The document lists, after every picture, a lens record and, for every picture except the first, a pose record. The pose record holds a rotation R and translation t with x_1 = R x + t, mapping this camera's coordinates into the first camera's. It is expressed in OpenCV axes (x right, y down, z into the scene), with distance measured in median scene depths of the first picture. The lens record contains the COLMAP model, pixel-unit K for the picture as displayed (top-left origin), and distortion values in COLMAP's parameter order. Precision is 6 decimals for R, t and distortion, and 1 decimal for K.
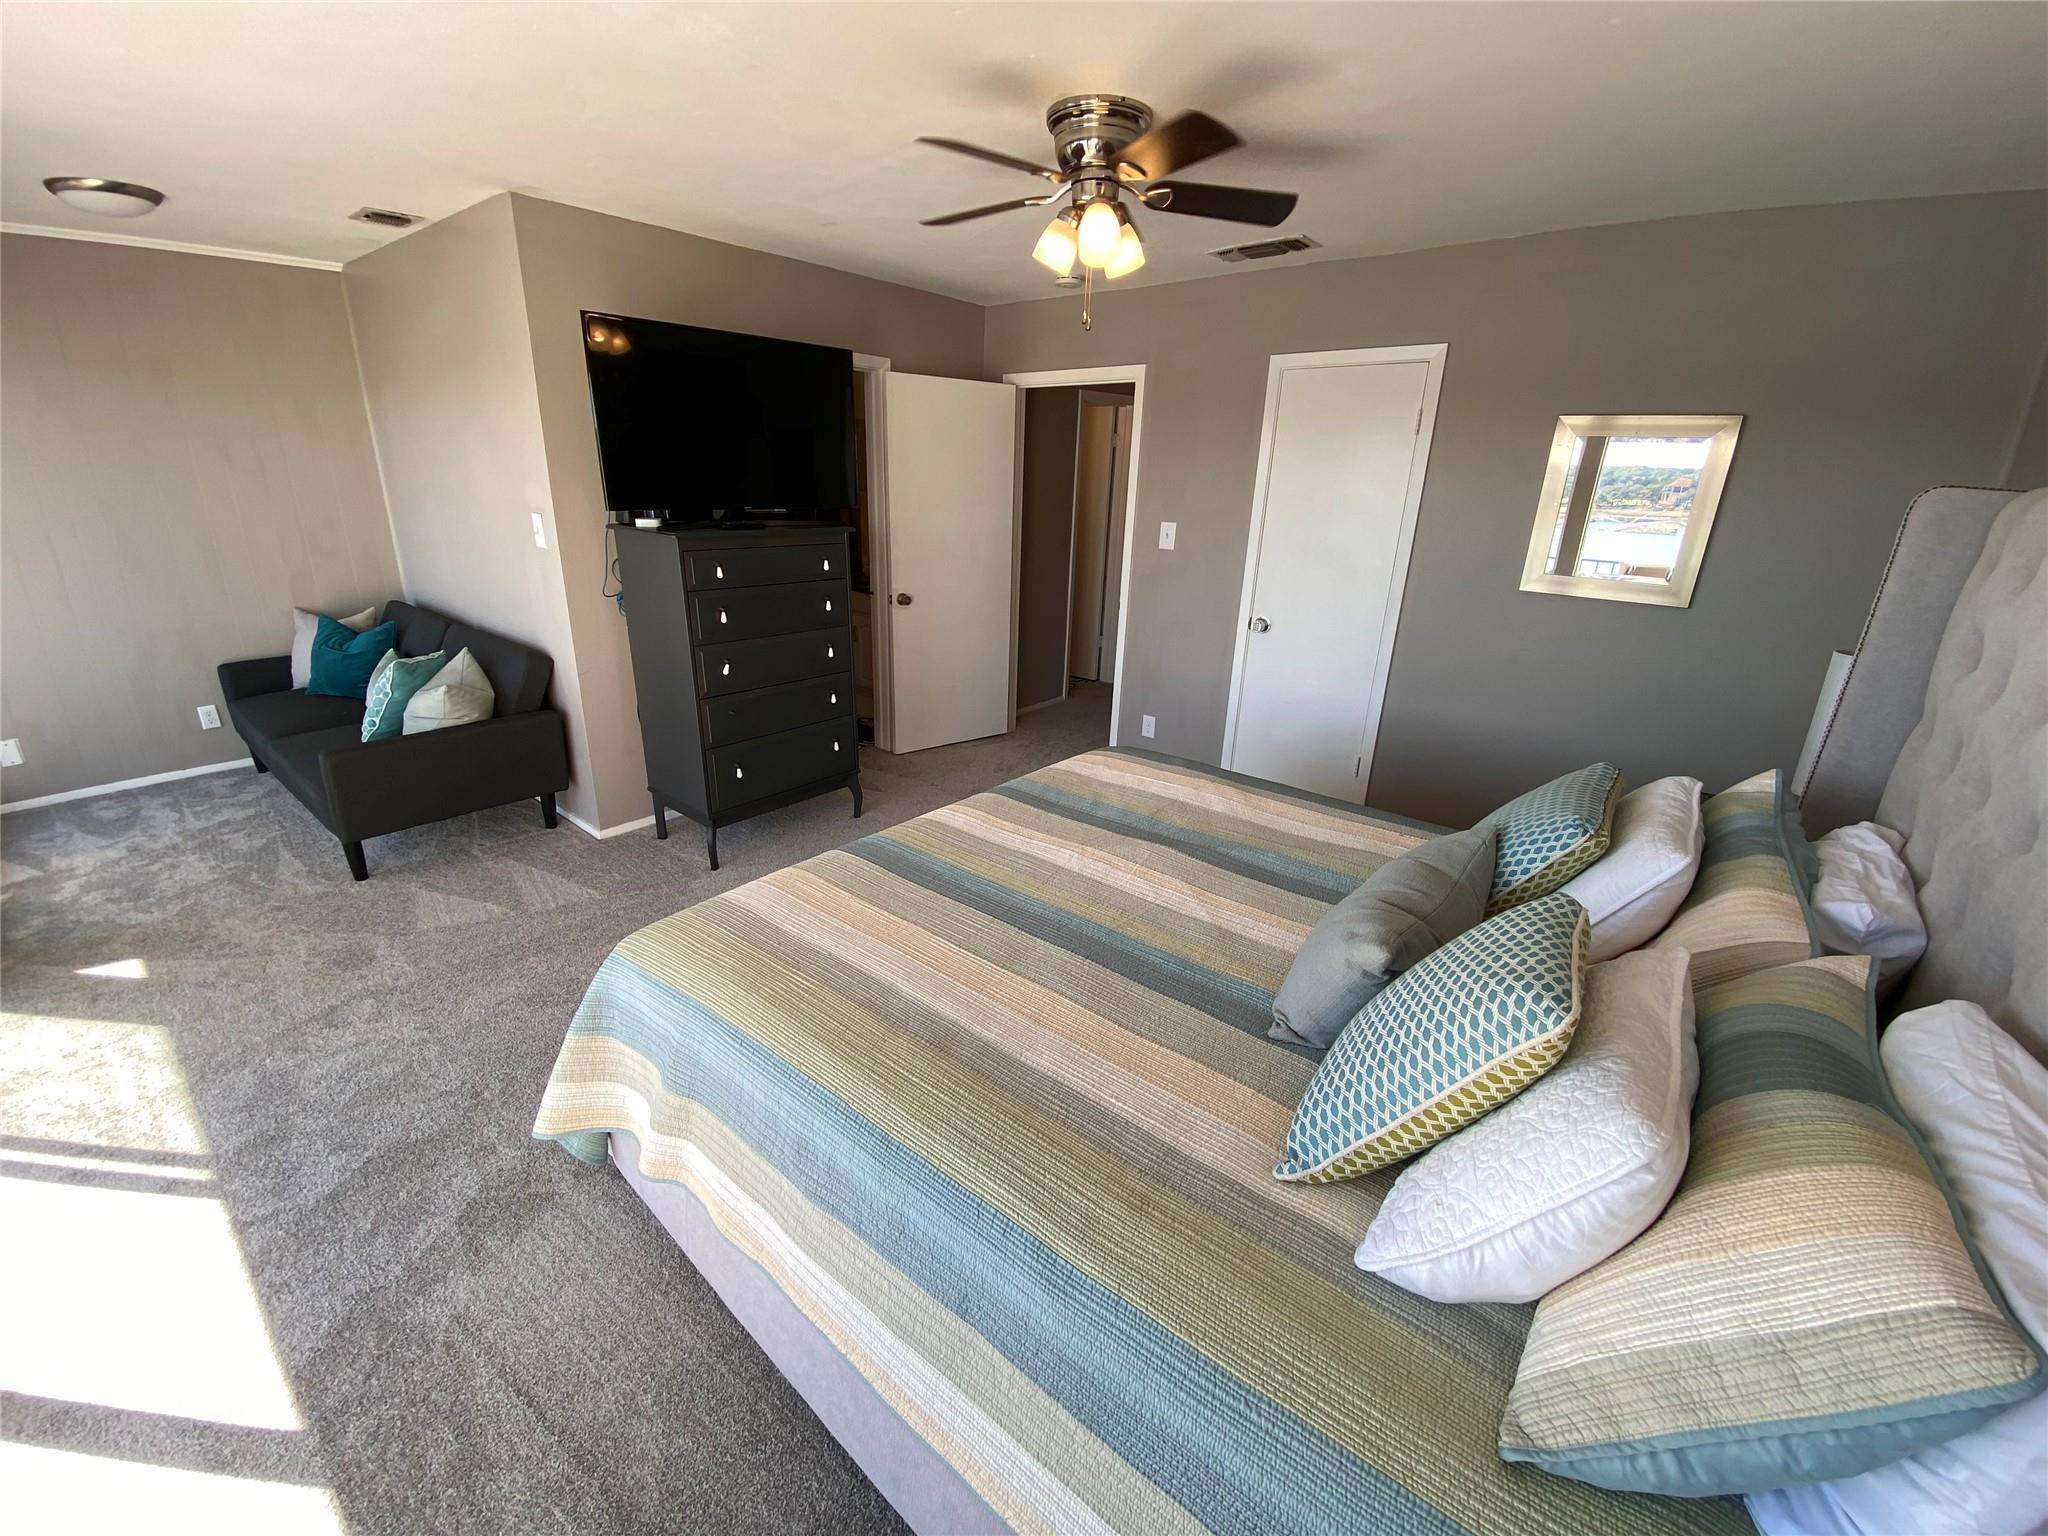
lens RADIAL K [[838.7, 0, 1024.3], [0, 838.7, 767.6], [0, 0, 1]] dist [0.001587, -0.001311]
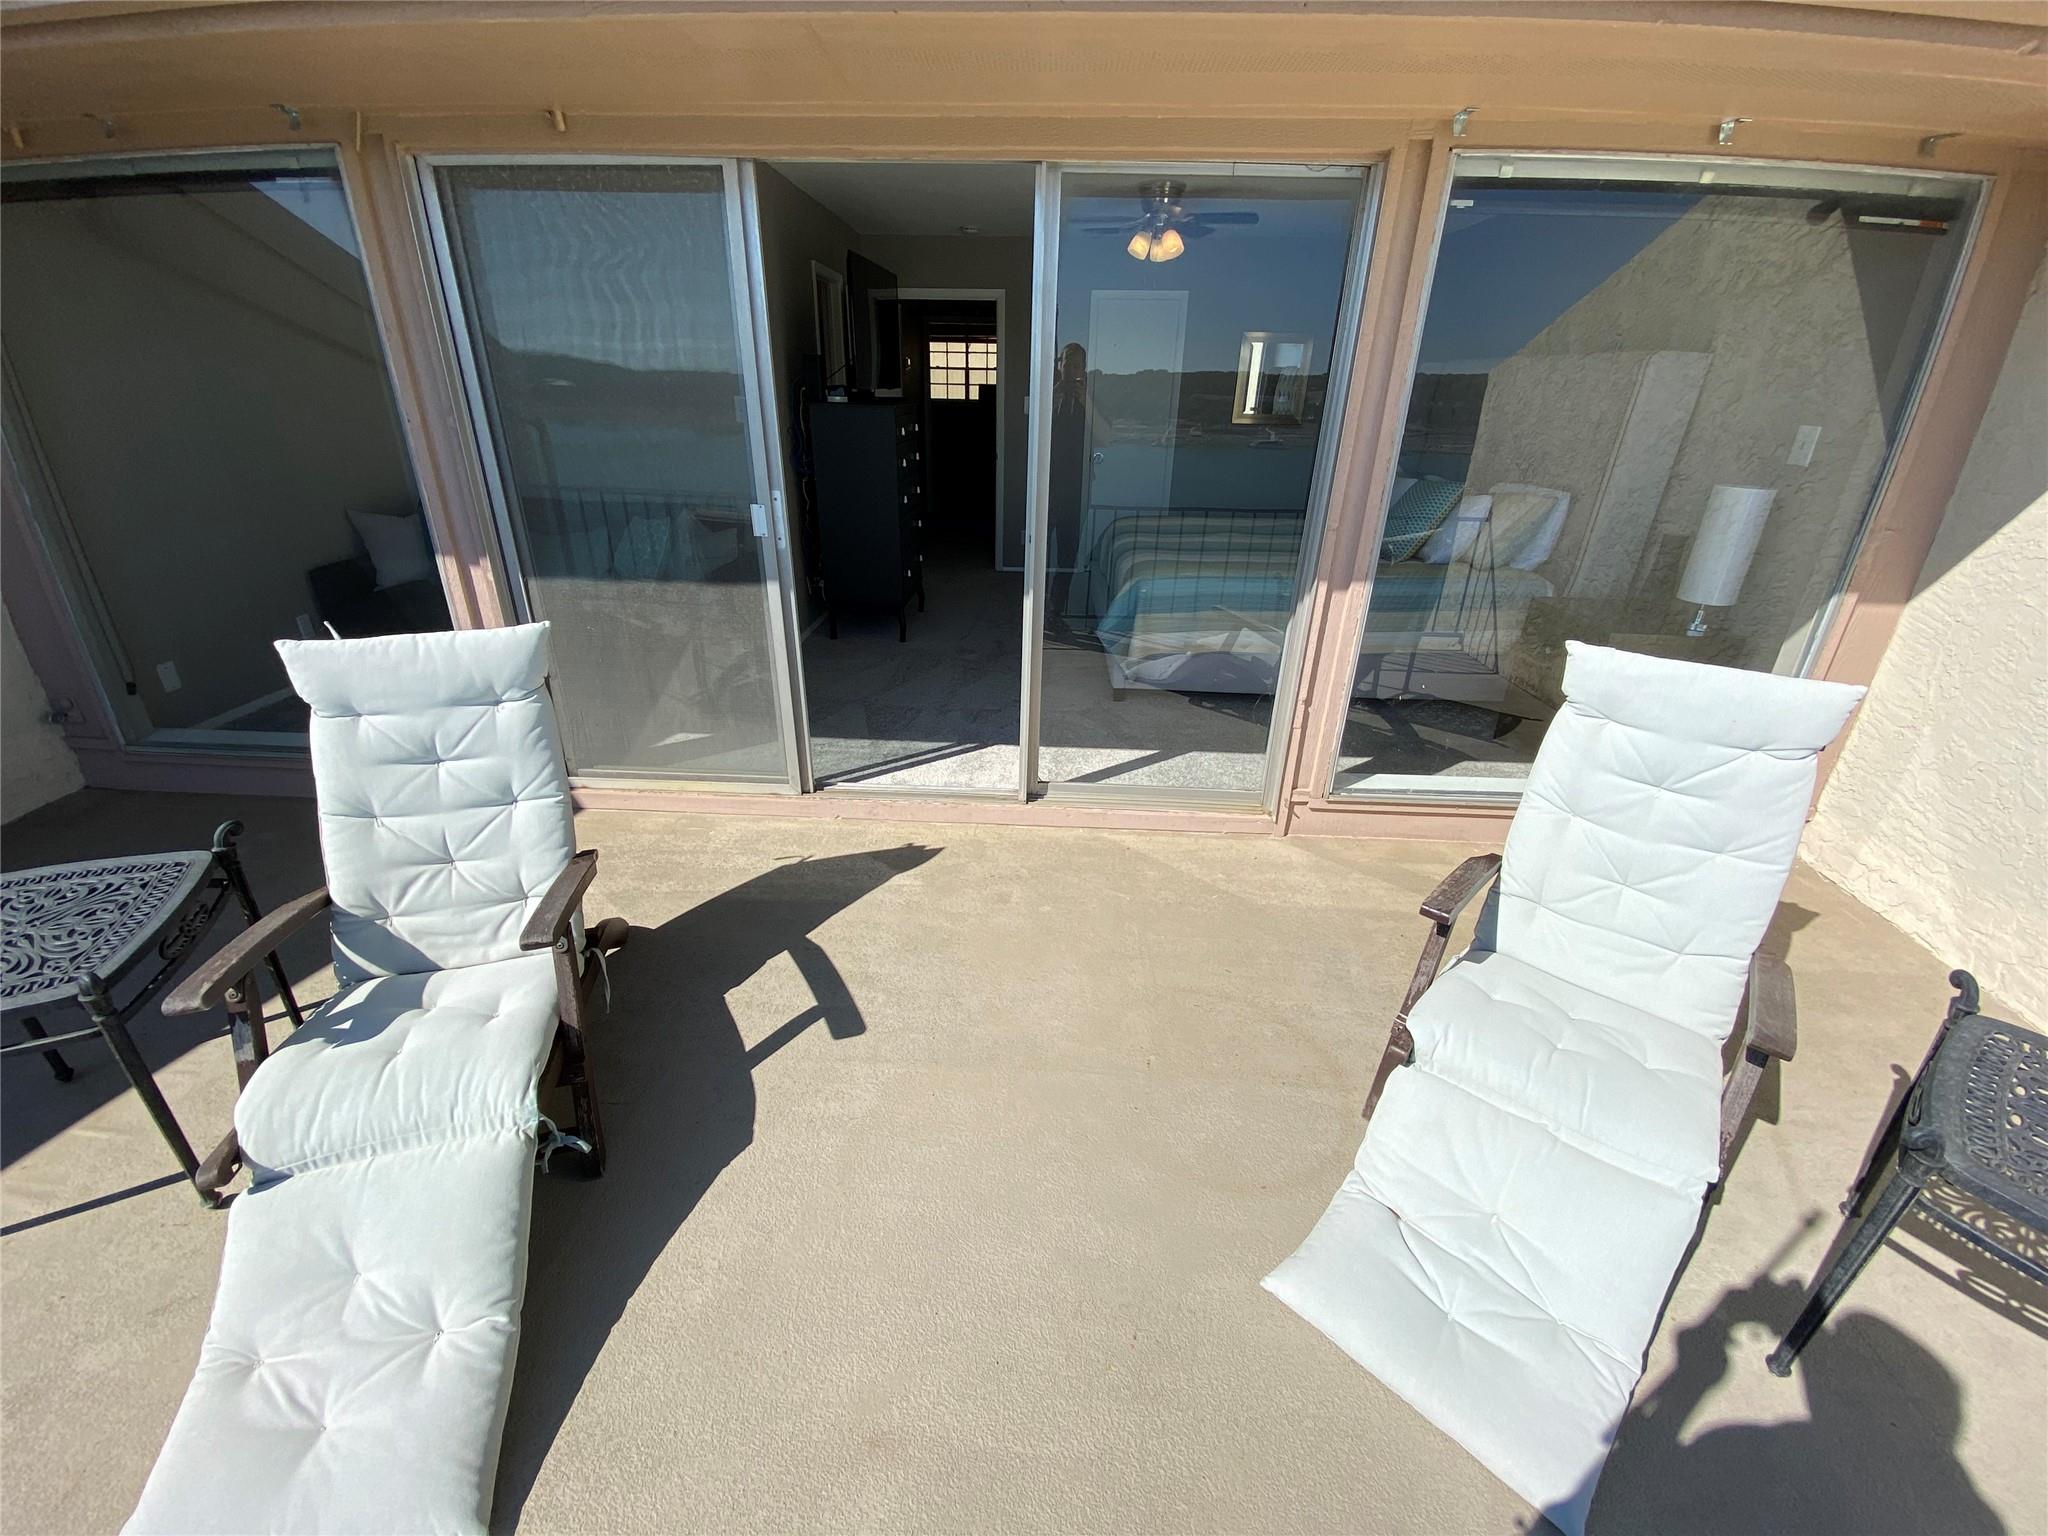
lens RADIAL K [[838.7, 0, 1037.8], [0, 838.7, 757.3], [0, 0, 1]] dist [0.001587, -0.001311]
pose [[0.770523, -0.274357, 0.575346, -1.607202], [0.215831, 0.961606, 0.169499, 0.182497], [-0.599759, -0.006425, 0.800155, -0.511132]]
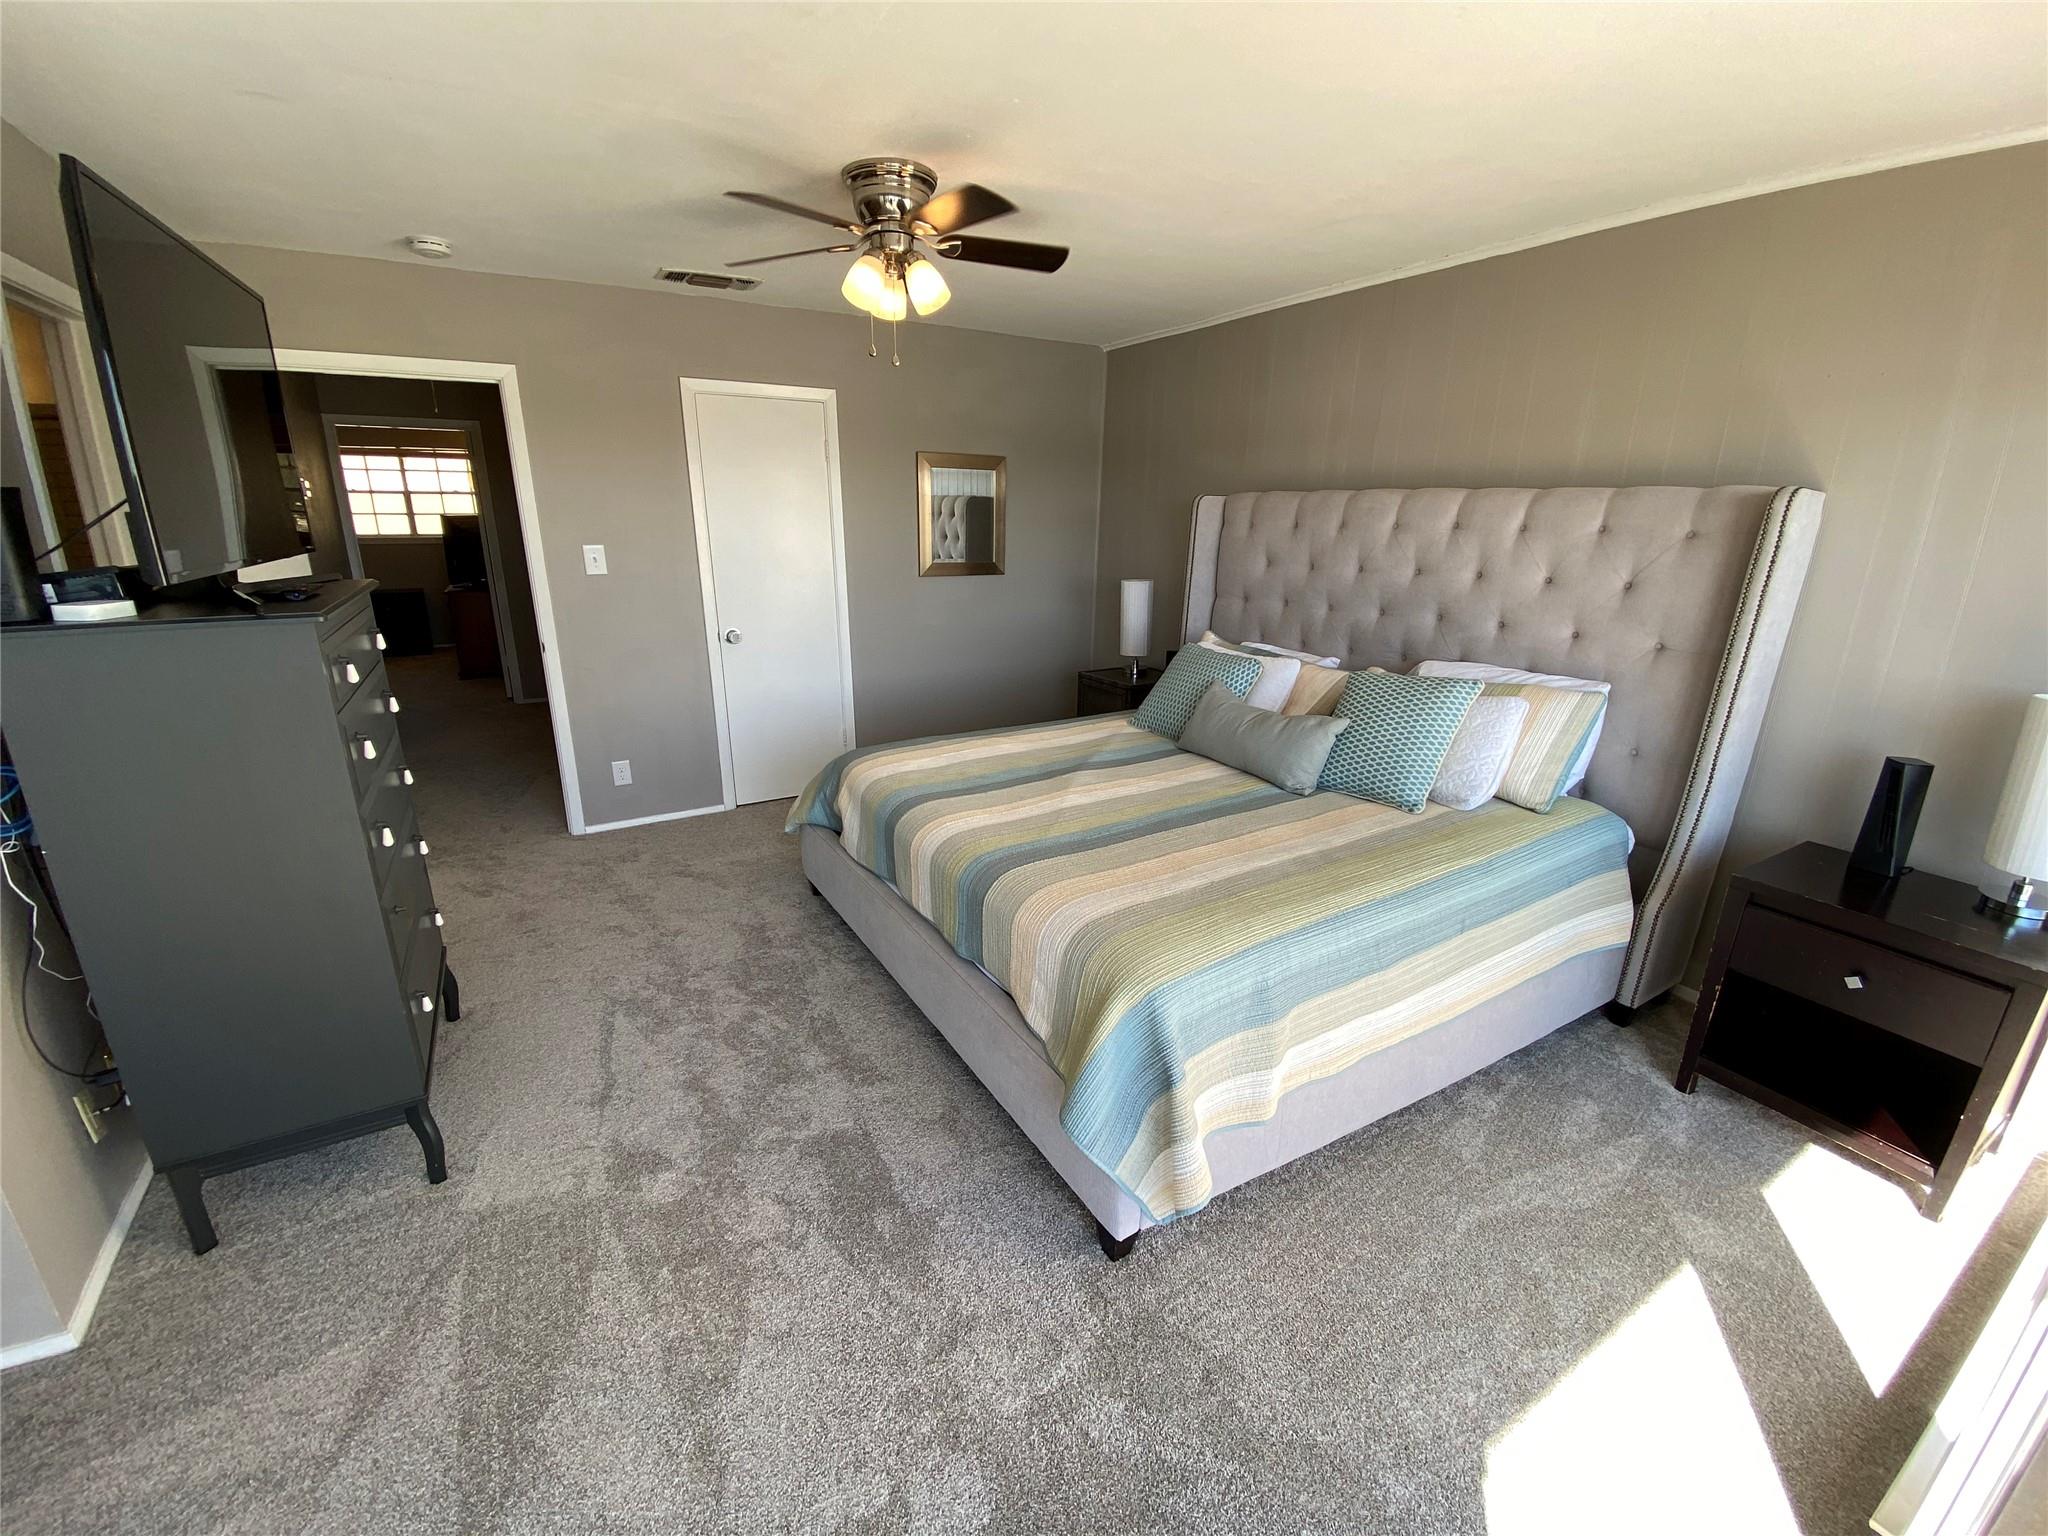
lens RADIAL K [[838.7, 0, 1012.6], [0, 838.7, 761.0], [0, 0, 1]] dist [0.001587, -0.001311]
pose [[0.328224, -0.297045, 0.896679, -0.977709], [0.311606, 0.930180, 0.194082, -0.197101], [-0.891723, 0.215708, 0.397868, 0.513394]]
